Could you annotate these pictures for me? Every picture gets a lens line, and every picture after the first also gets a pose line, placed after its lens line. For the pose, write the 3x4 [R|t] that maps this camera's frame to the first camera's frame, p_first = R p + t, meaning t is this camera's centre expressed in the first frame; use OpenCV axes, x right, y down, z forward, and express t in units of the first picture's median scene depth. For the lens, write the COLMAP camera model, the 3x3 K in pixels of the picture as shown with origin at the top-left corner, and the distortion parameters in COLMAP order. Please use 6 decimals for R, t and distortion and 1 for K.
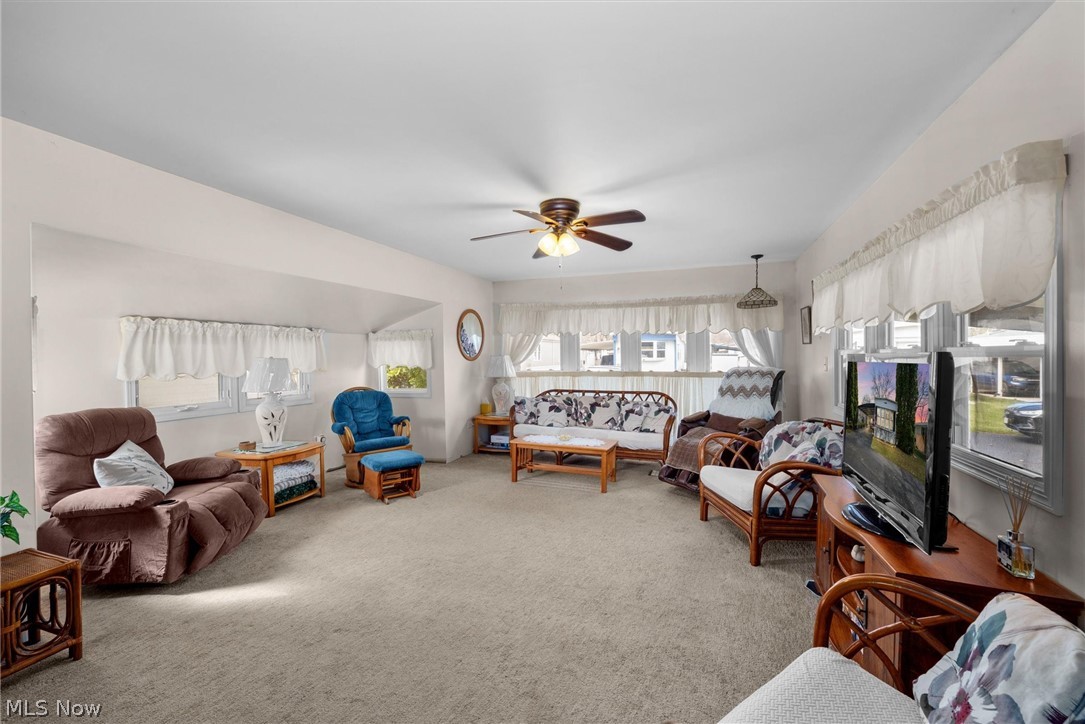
lens RADIAL K [[438.6, 0, 542.5], [0, 438.6, 362.0], [0, 0, 1]] dist [-0.003044, -0.000363]
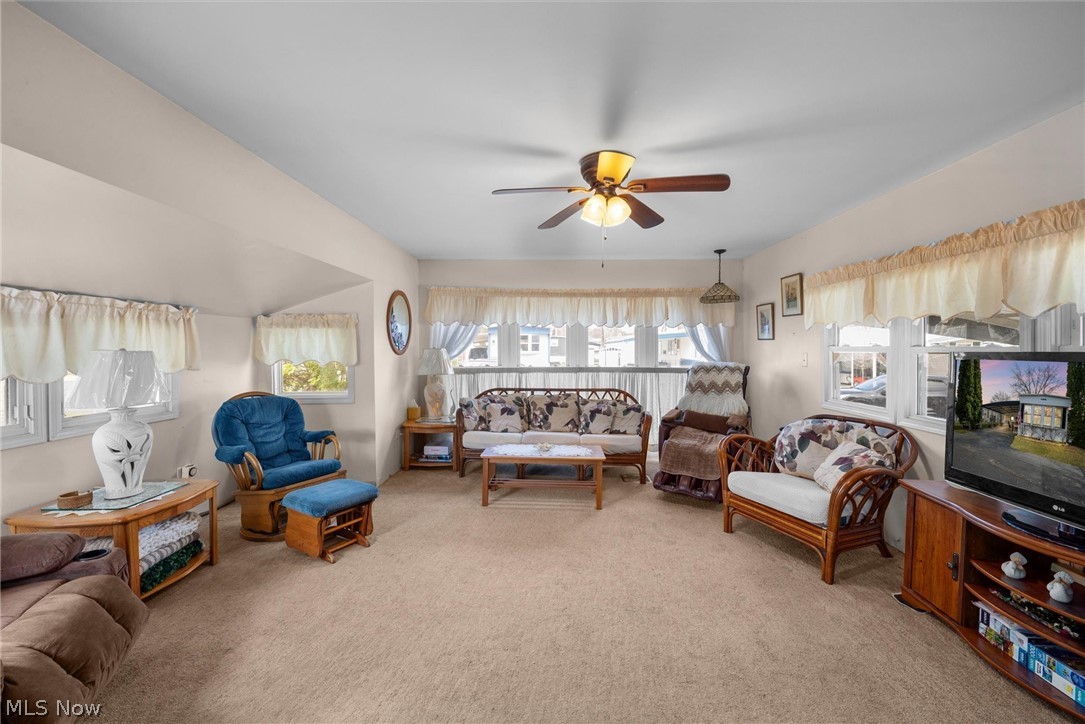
lens RADIAL K [[439.8, 0, 541.7], [0, 439.8, 351.6], [0, 0, 1]] dist [-0.001948, -0.000277]
pose [[0.946573, 0.005266, 0.322446, -0.210257], [-0.003008, 0.999967, -0.007500, -0.003996], [-0.322475, 0.006129, 0.946558, 0.184204]]
